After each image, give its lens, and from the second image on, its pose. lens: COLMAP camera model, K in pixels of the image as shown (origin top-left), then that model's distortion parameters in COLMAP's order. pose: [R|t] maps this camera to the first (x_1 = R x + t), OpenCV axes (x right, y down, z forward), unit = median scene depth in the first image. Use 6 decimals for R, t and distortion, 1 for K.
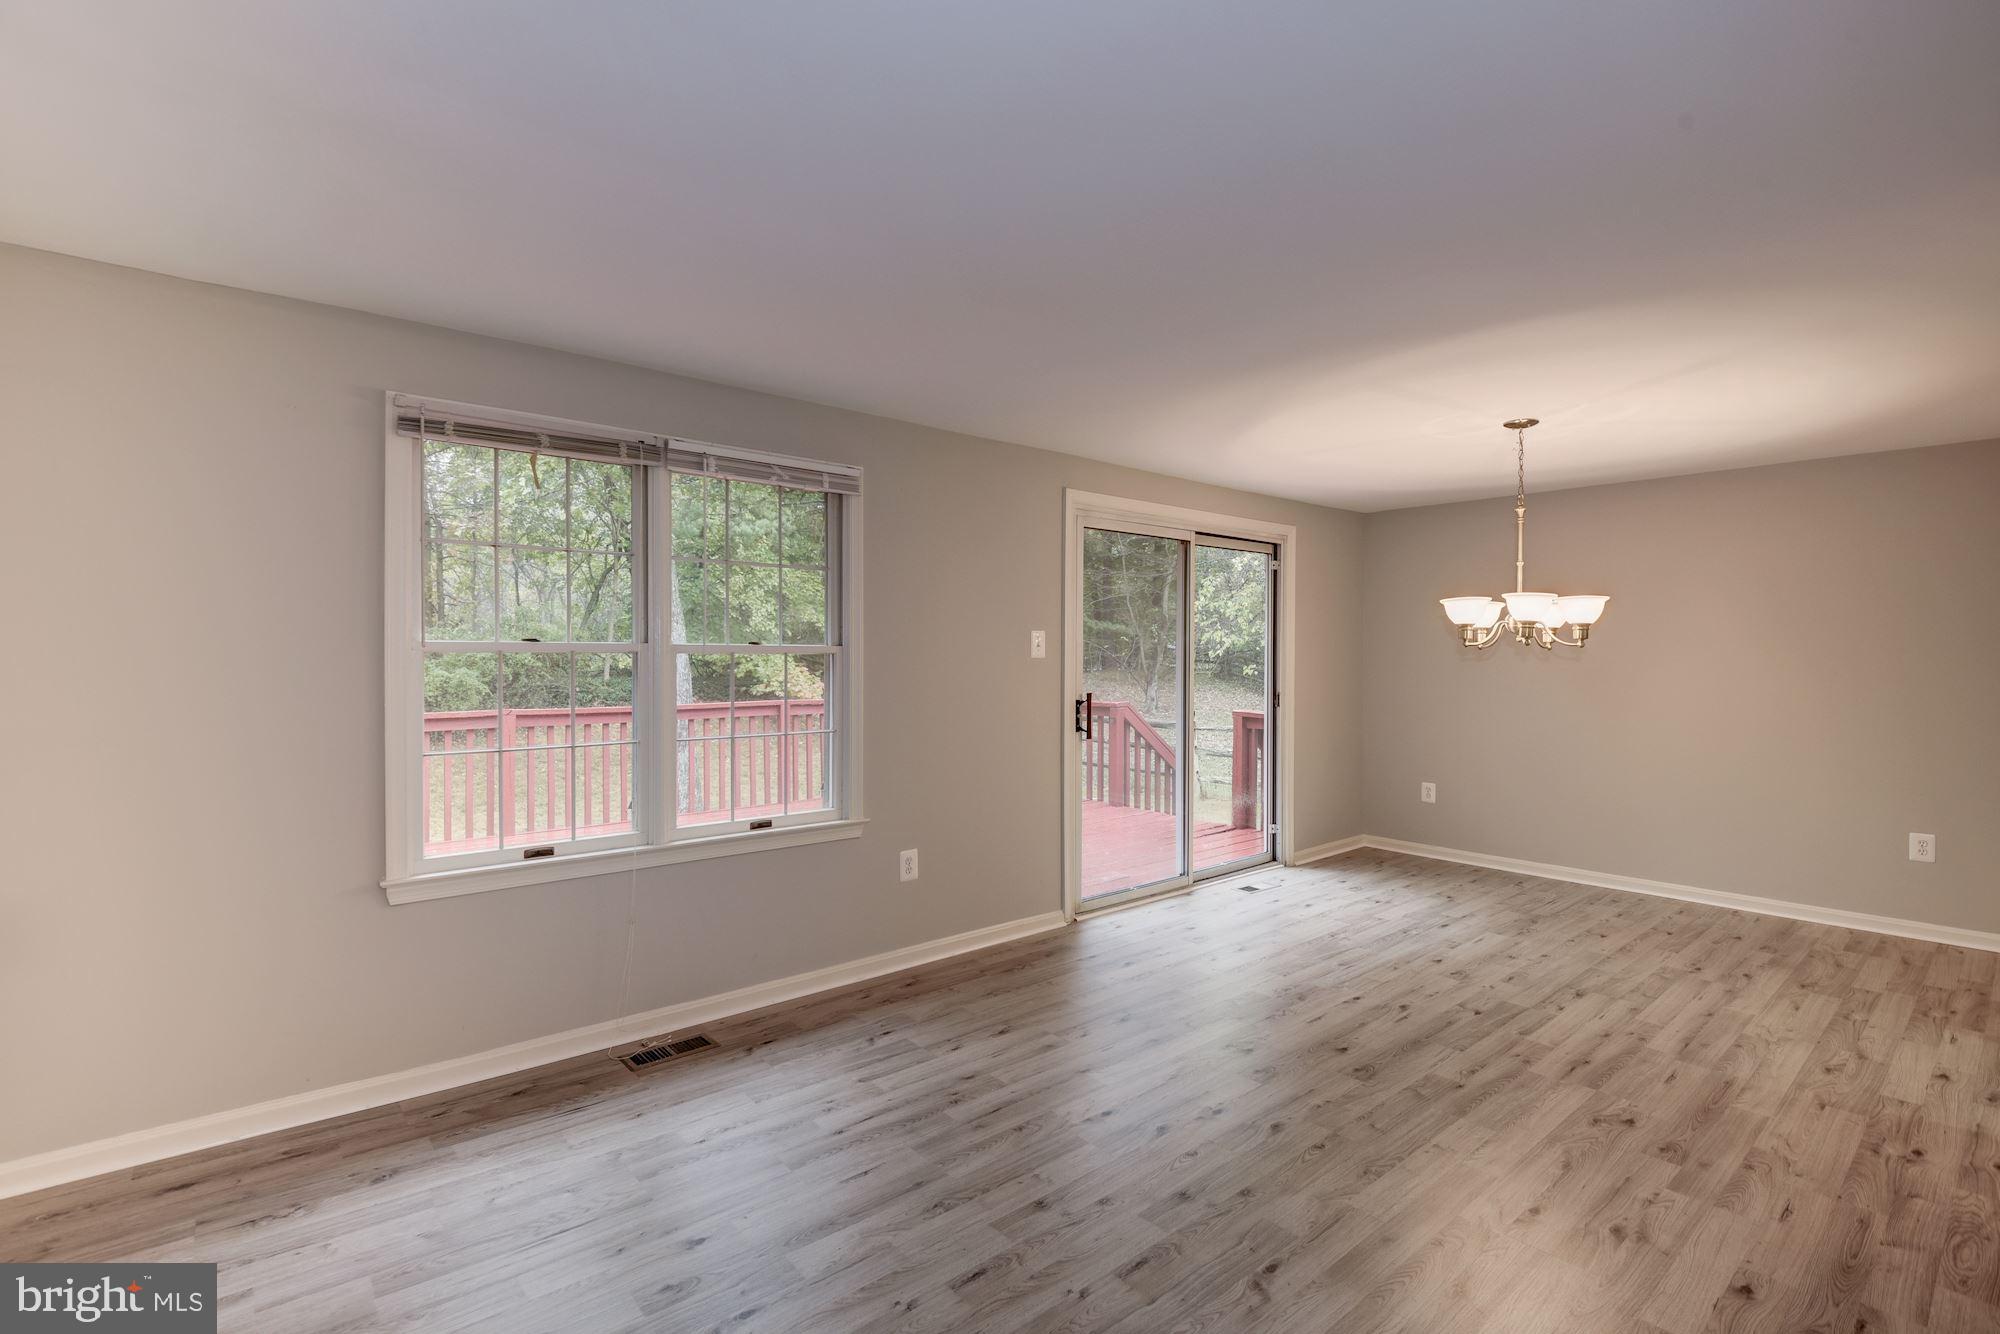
lens RADIAL K [[923.3, 0, 1013.4], [0, 923.3, 662.5], [0, 0, 1]] dist [-0.006295, -0.003403]
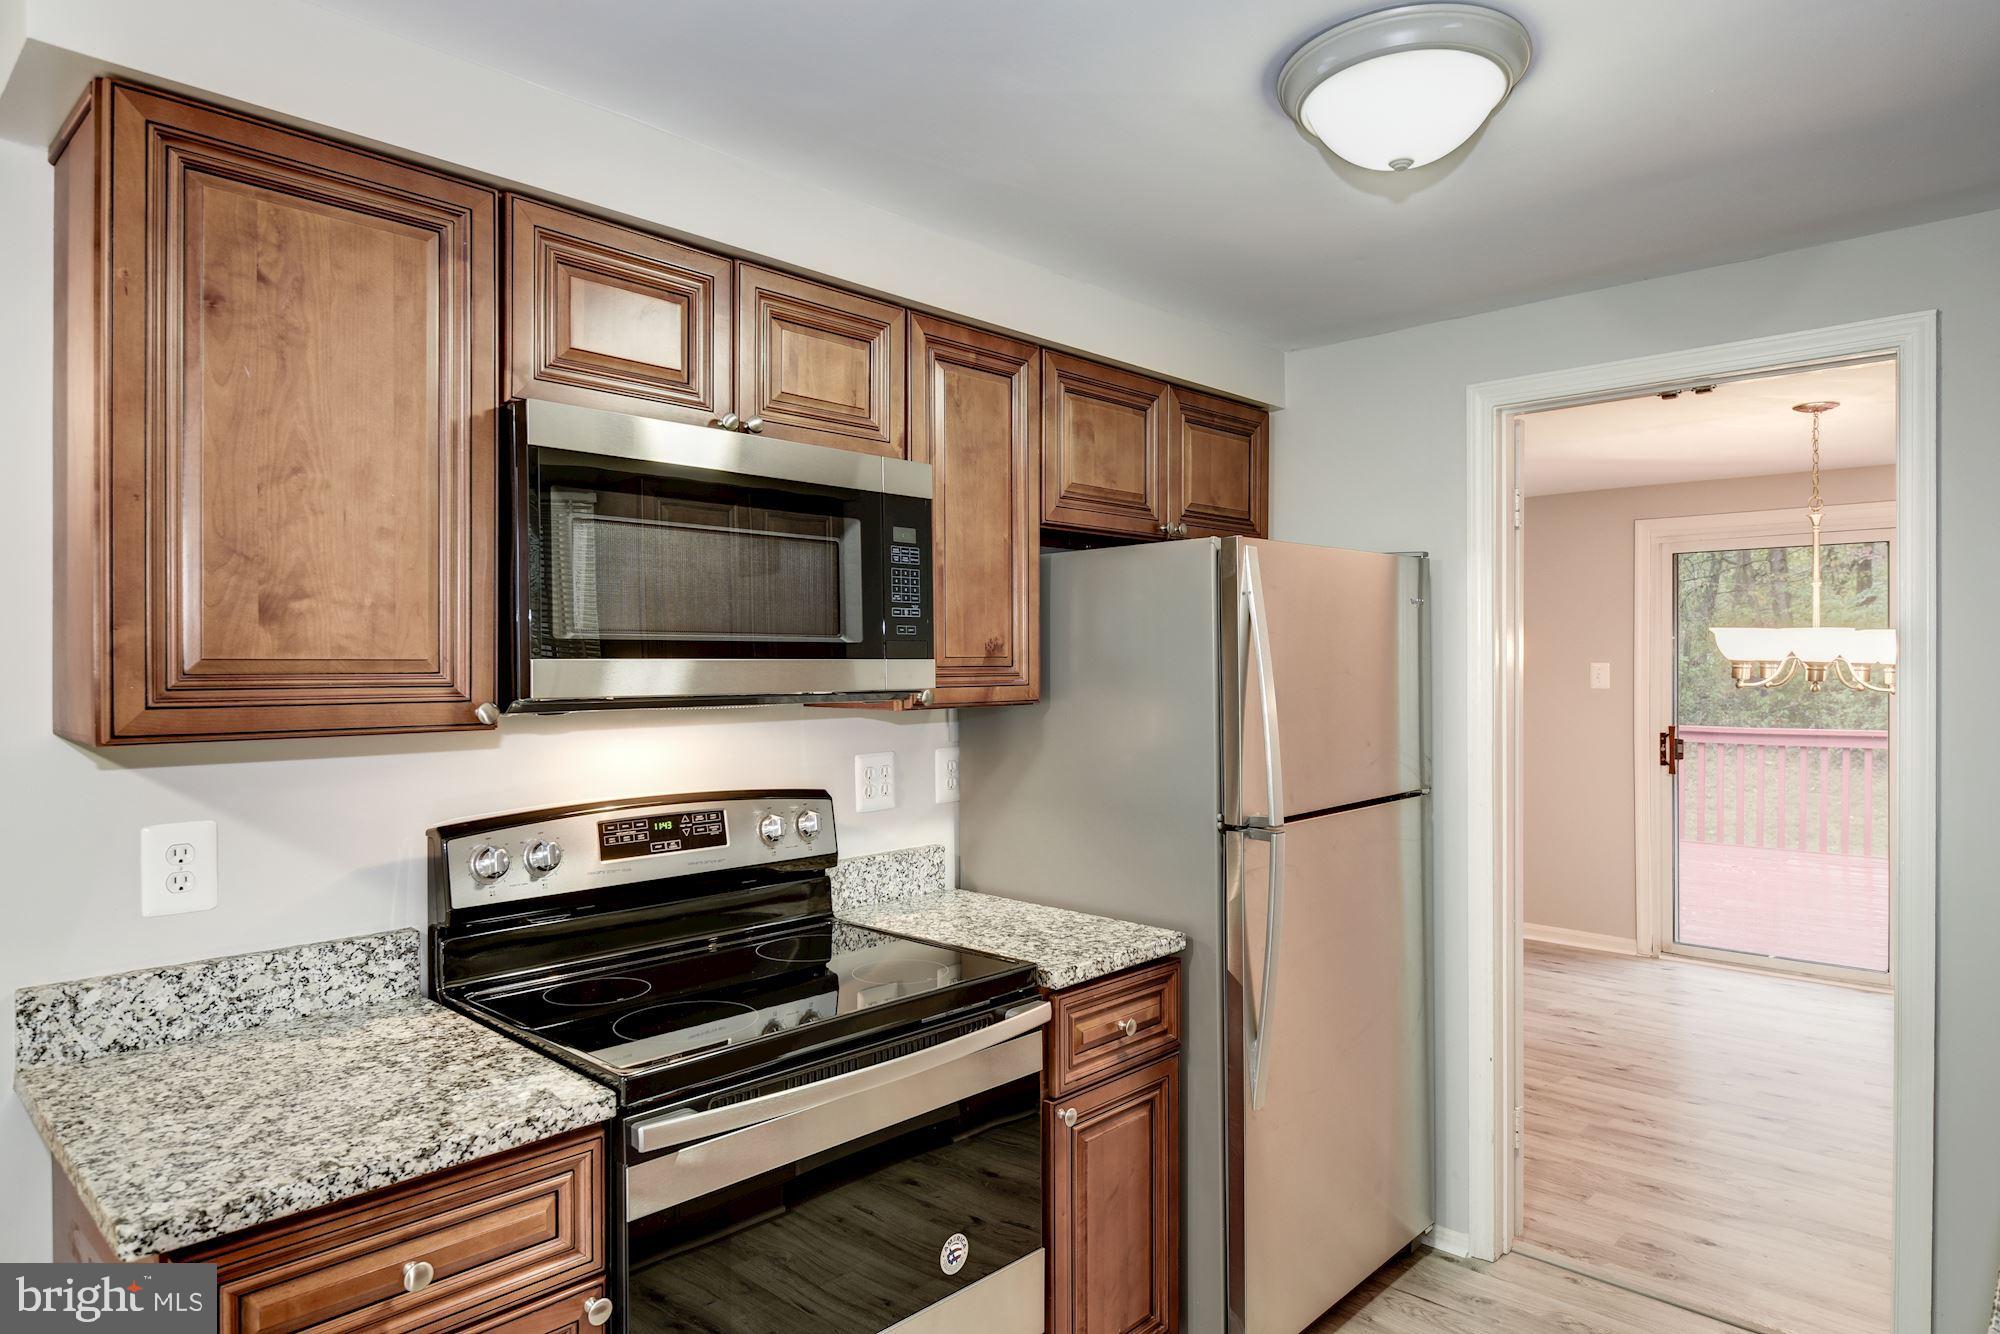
lens RADIAL K [[1205.2, 0, 1008.3], [0, 1205.2, 663.3], [0, 0, 1]] dist [-0.009081, -0.001349]
pose [[0.098062, 0.006080, -0.995162, 1.976181], [-0.005185, 0.999971, 0.005599, -0.056638], [0.995167, 0.004611, 0.098091, 0.276297]]
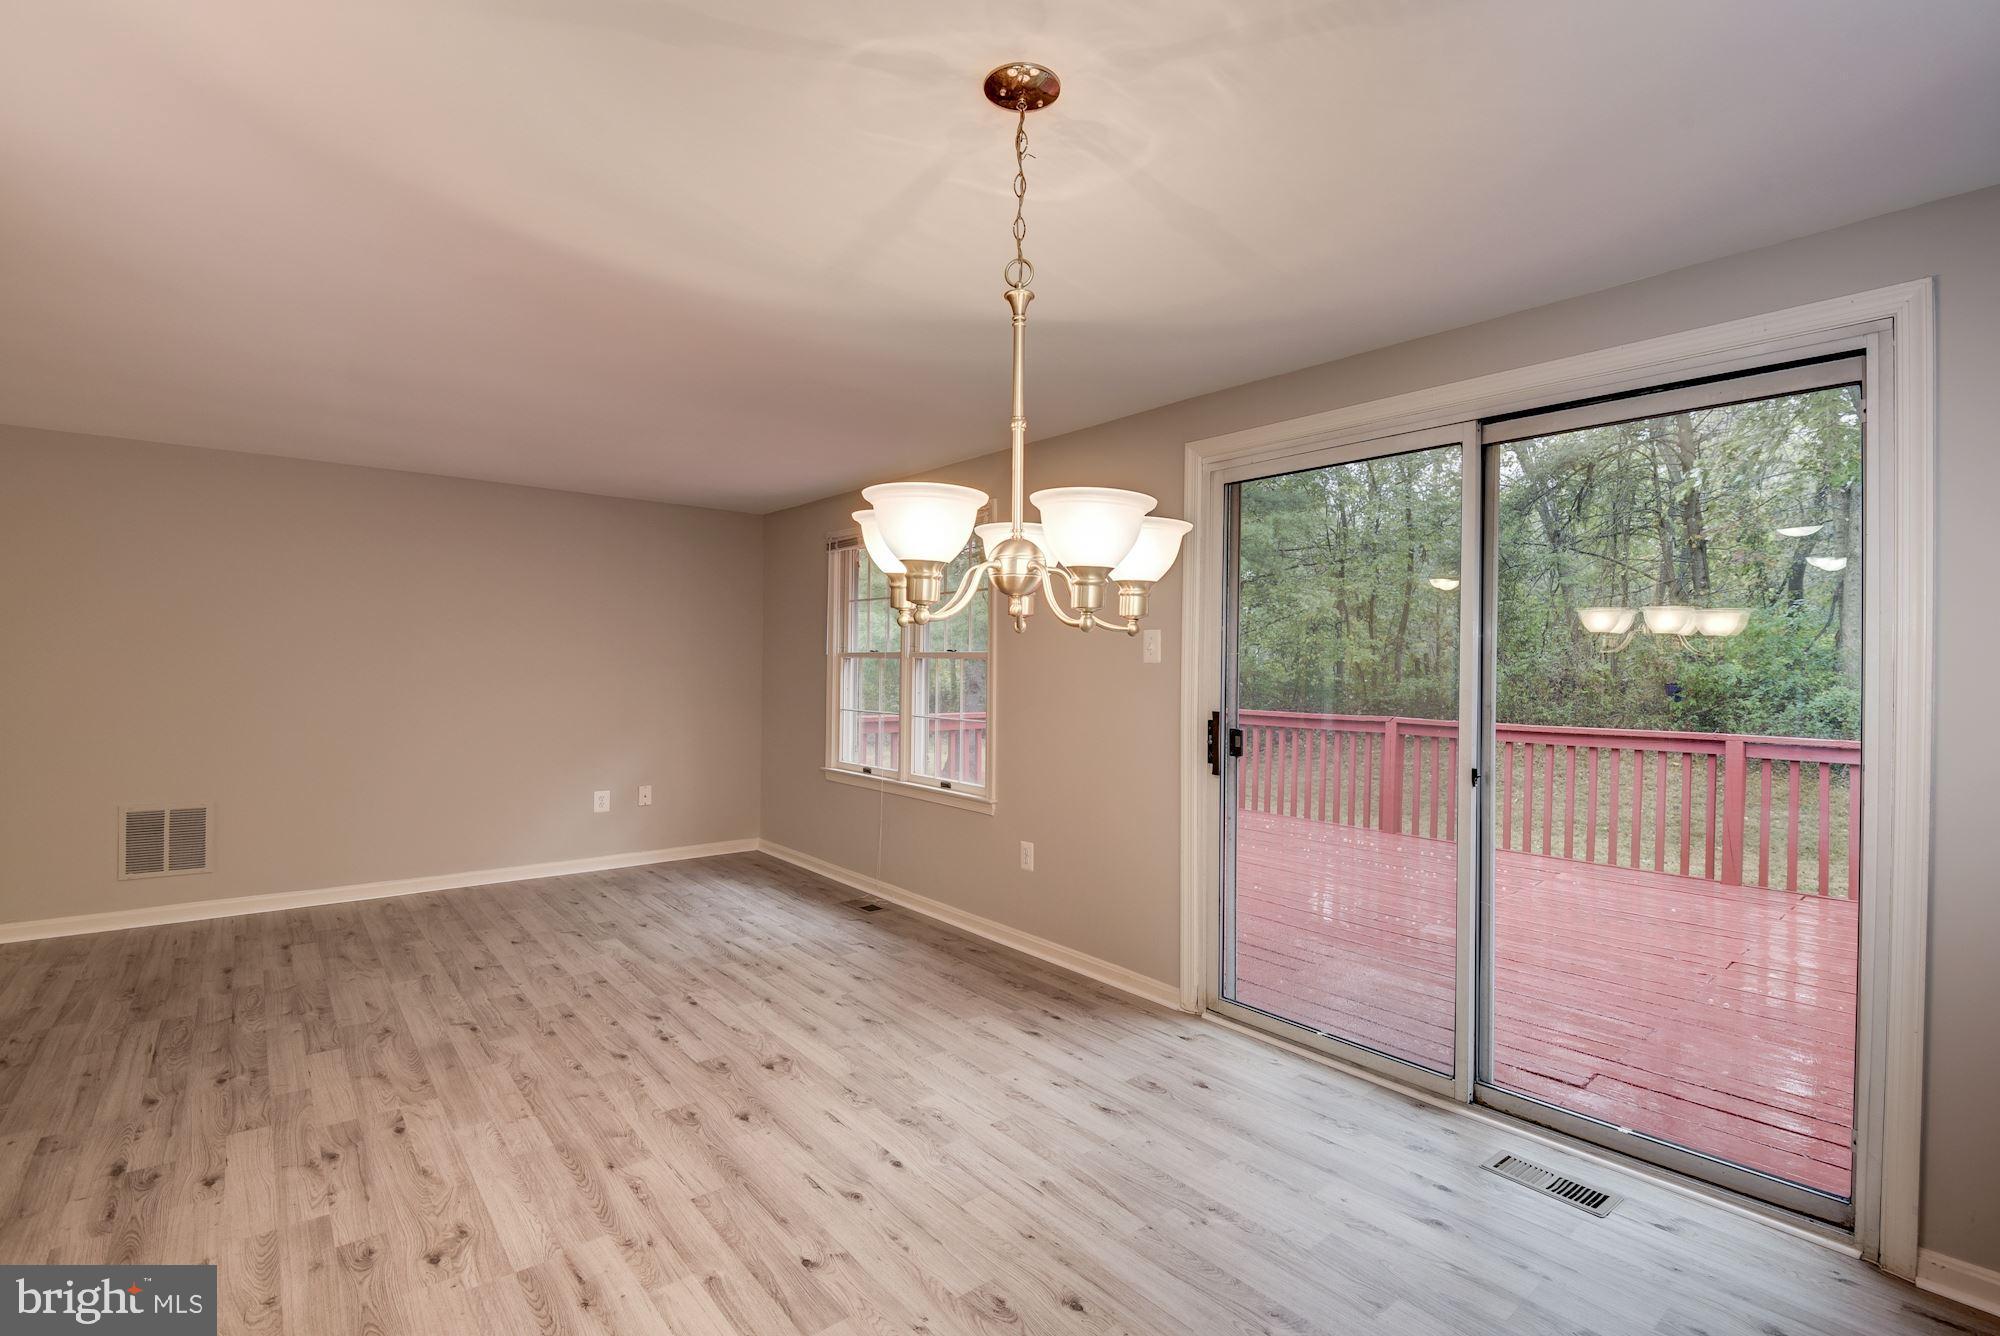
lens RADIAL K [[923.3, 0, 1002.2], [0, 923.3, 669.0], [0, 0, 1]] dist [-0.006295, -0.003403]
pose [[-0.024914, 0.004654, -0.999679, 1.264569], [-0.018784, 0.999810, 0.005122, -0.001589], [0.999513, 0.018906, -0.024822, 1.320495]]
